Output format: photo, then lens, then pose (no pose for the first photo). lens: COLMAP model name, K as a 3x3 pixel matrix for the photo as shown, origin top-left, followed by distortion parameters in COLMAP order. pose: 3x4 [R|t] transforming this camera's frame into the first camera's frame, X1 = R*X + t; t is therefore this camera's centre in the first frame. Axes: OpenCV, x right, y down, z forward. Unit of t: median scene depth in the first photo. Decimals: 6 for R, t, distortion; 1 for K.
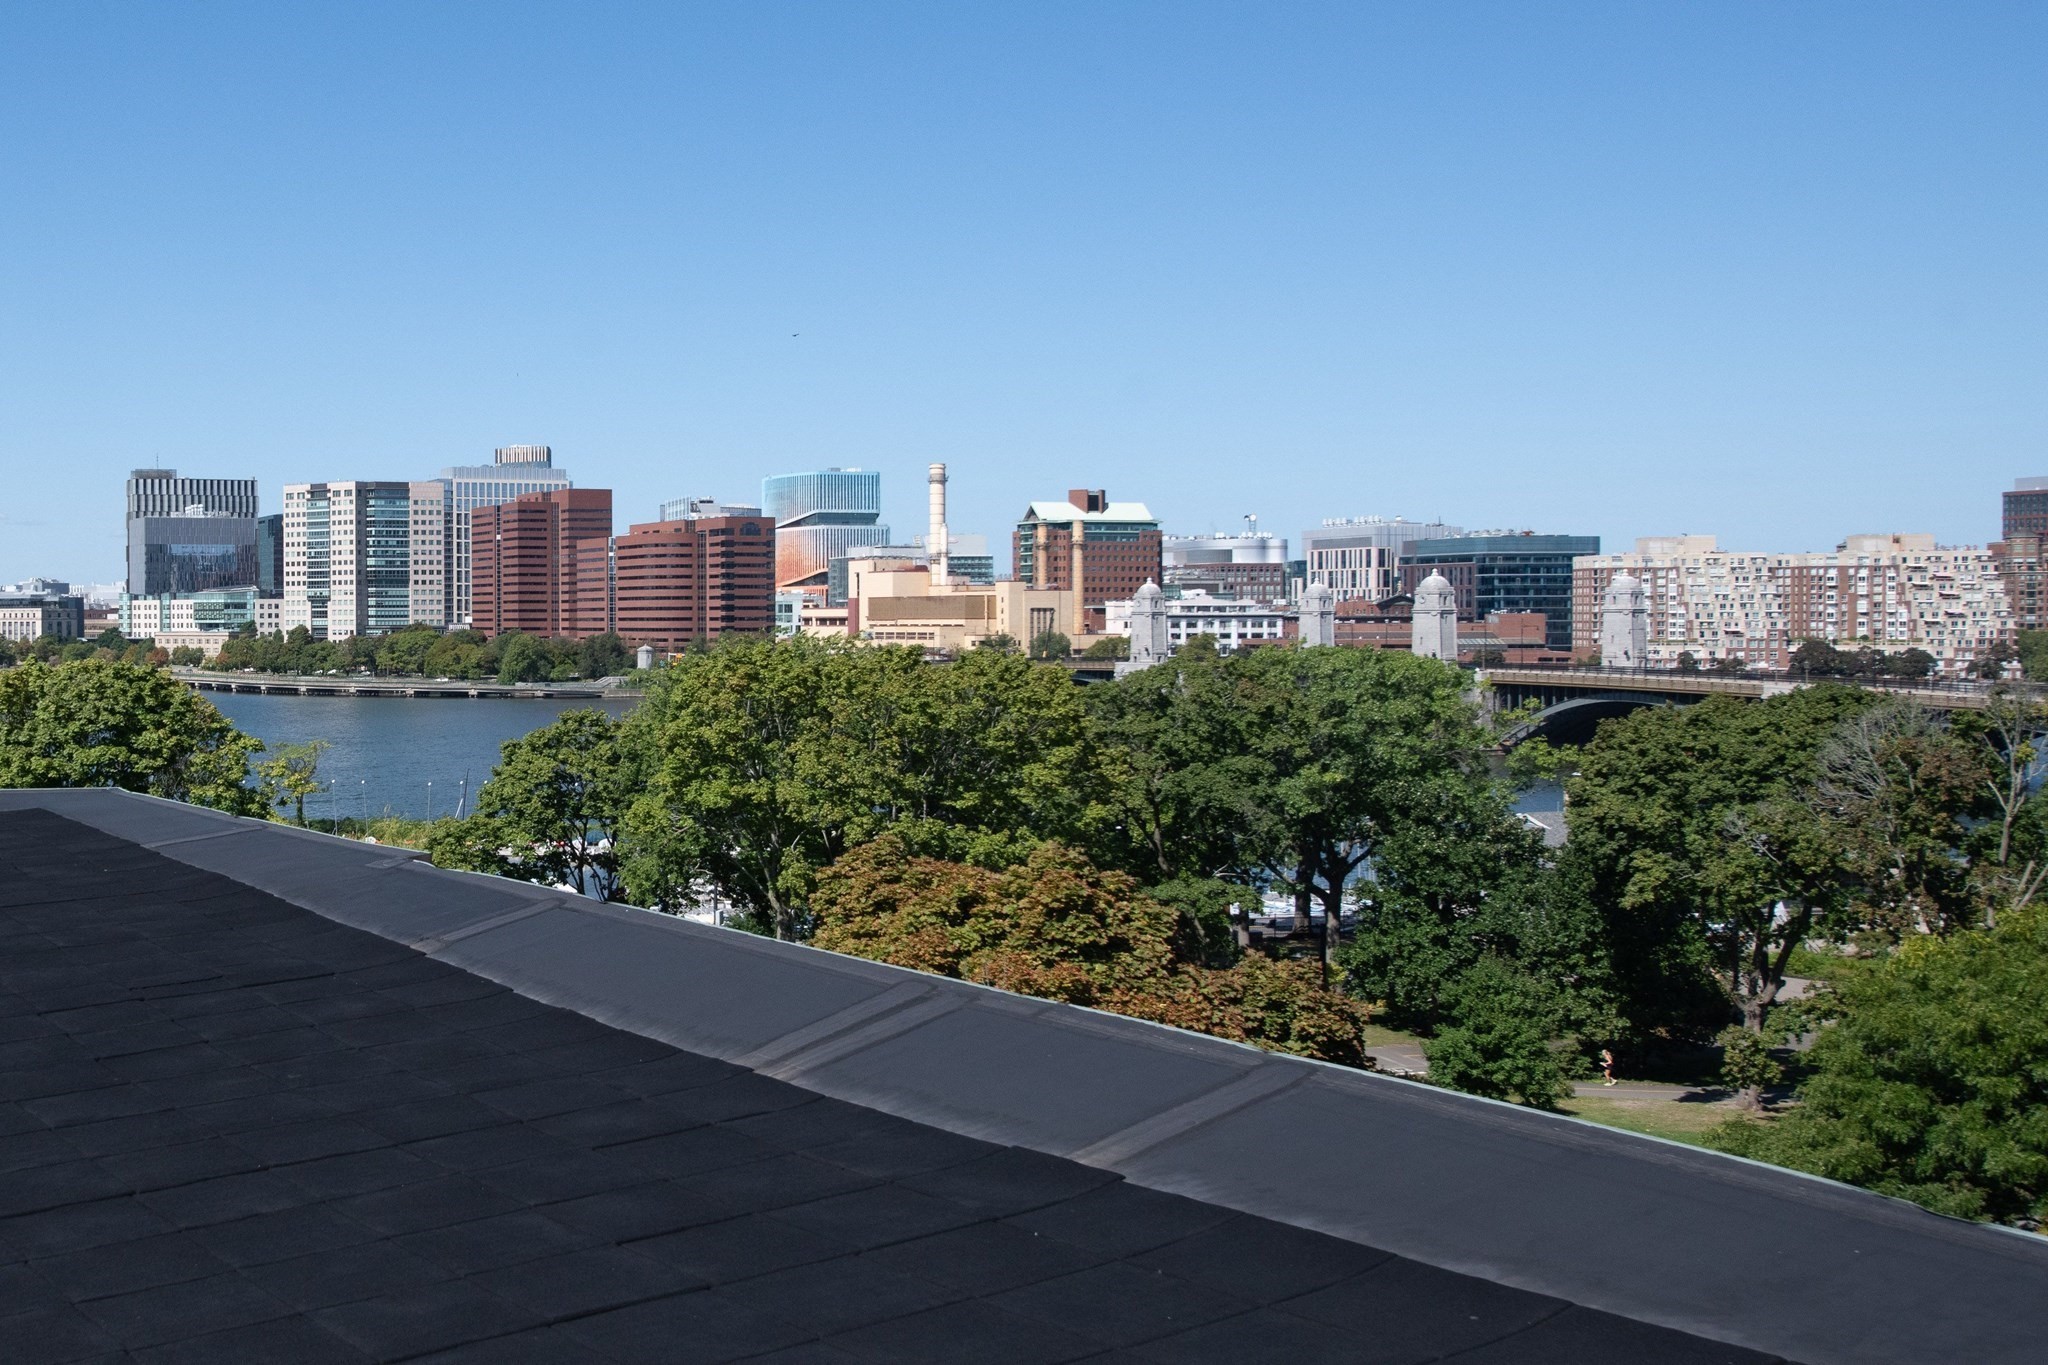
lens RADIAL K [[2945.9, 0, 1022.1], [0, 2945.9, 681.8], [0, 0, 1]] dist [0.006236, 0.000000]
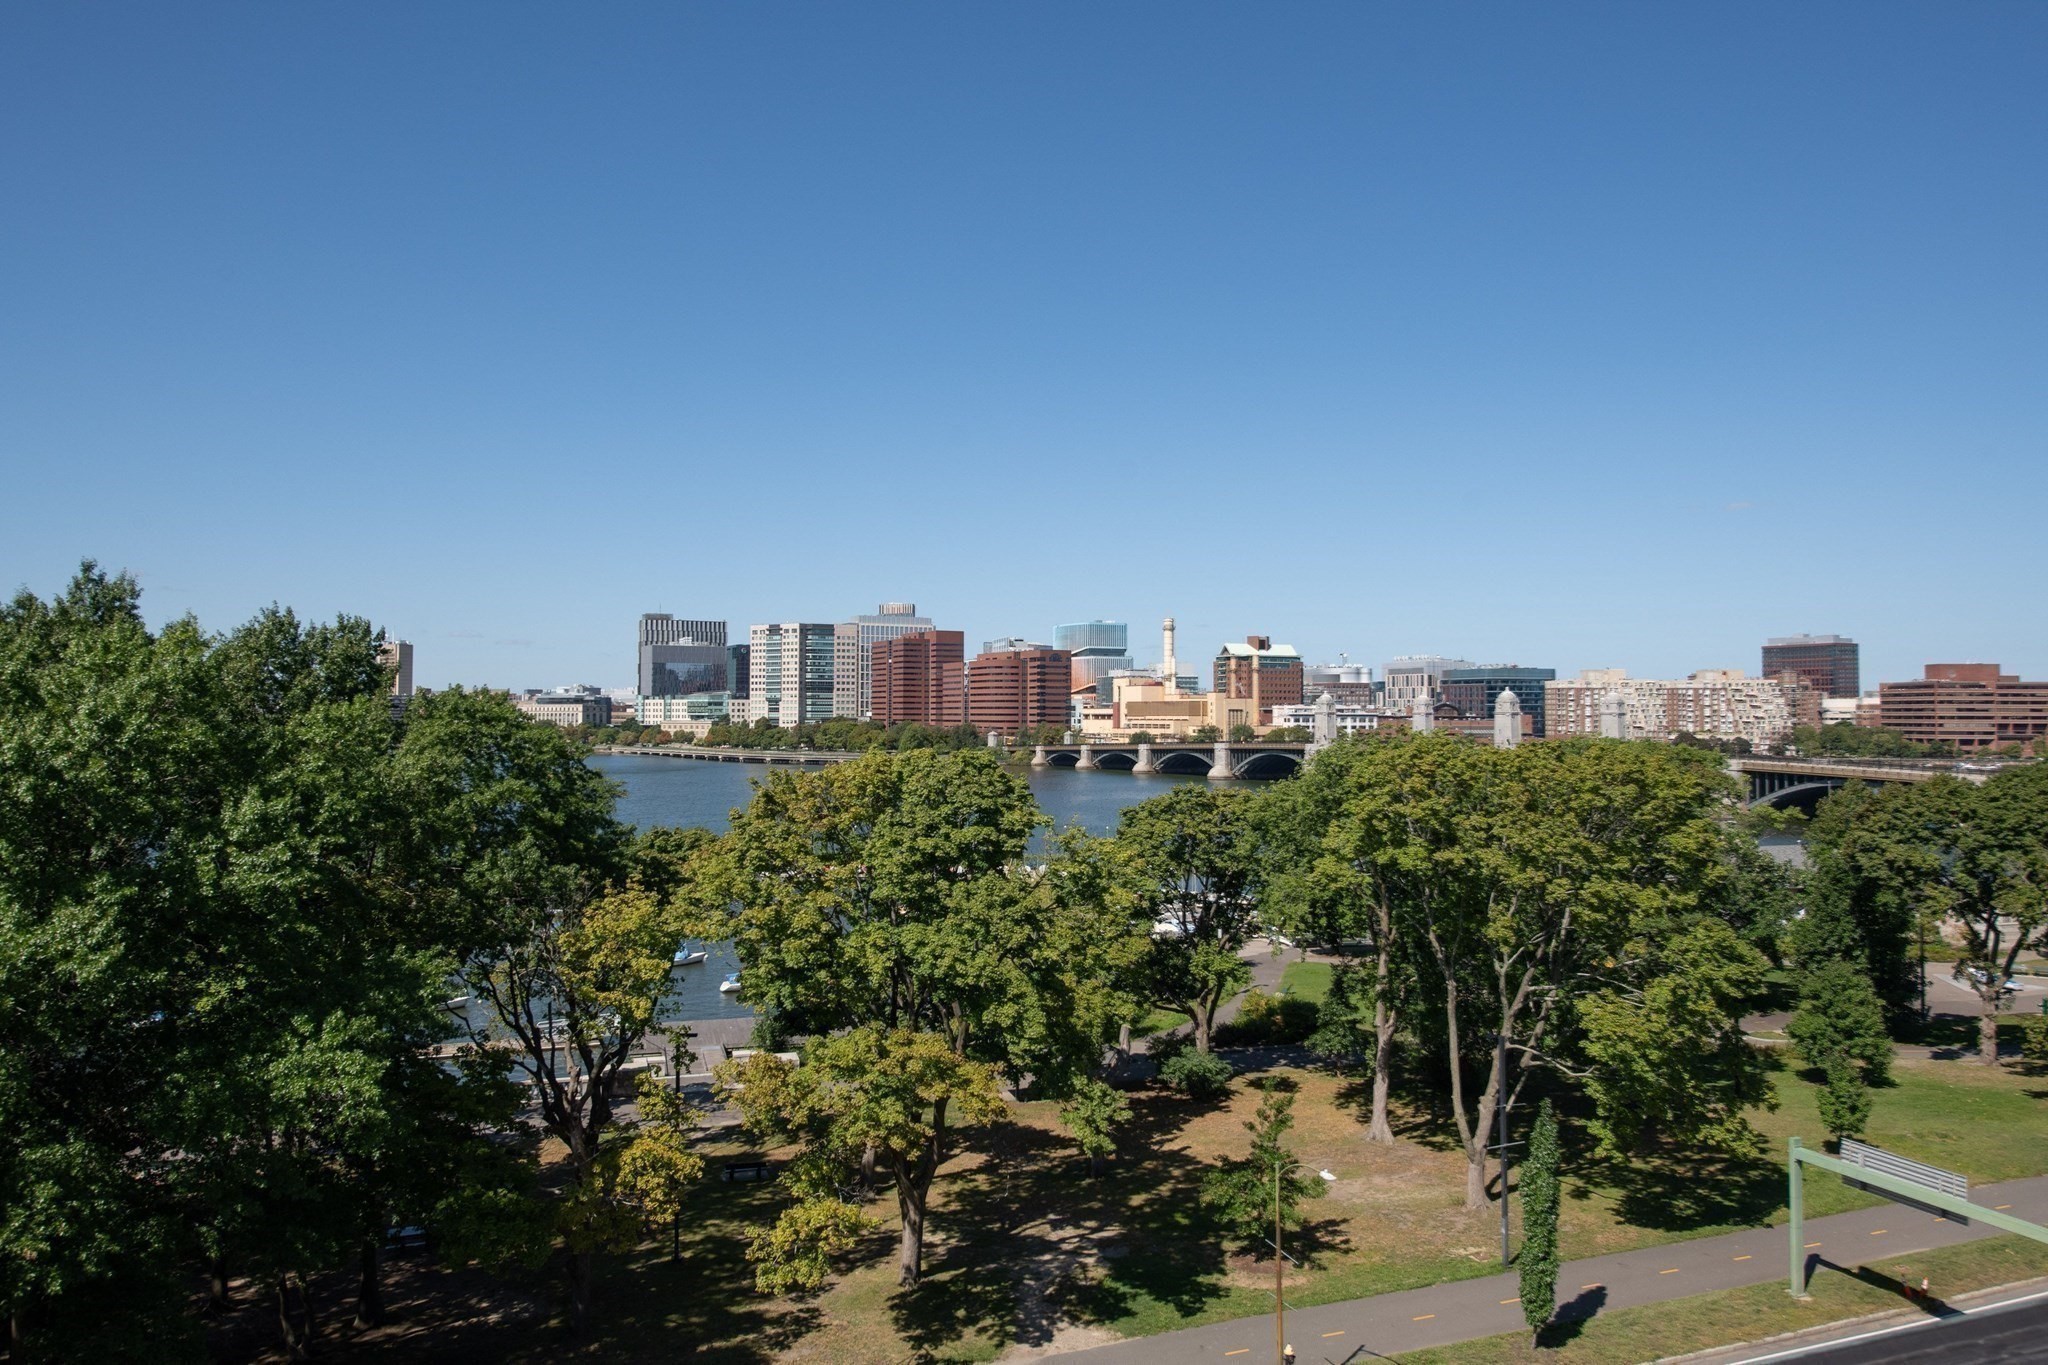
lens RADIAL K [[1373.3, 0, 1031.1], [0, 1373.3, 672.6], [0, 0, 1]] dist [0.014319, -0.008438]
pose [[0.987217, 0.011765, 0.158946, -0.220696], [-0.003576, 0.998656, -0.051710, -0.005925], [-0.159341, 0.050480, 0.985932, 0.278835]]
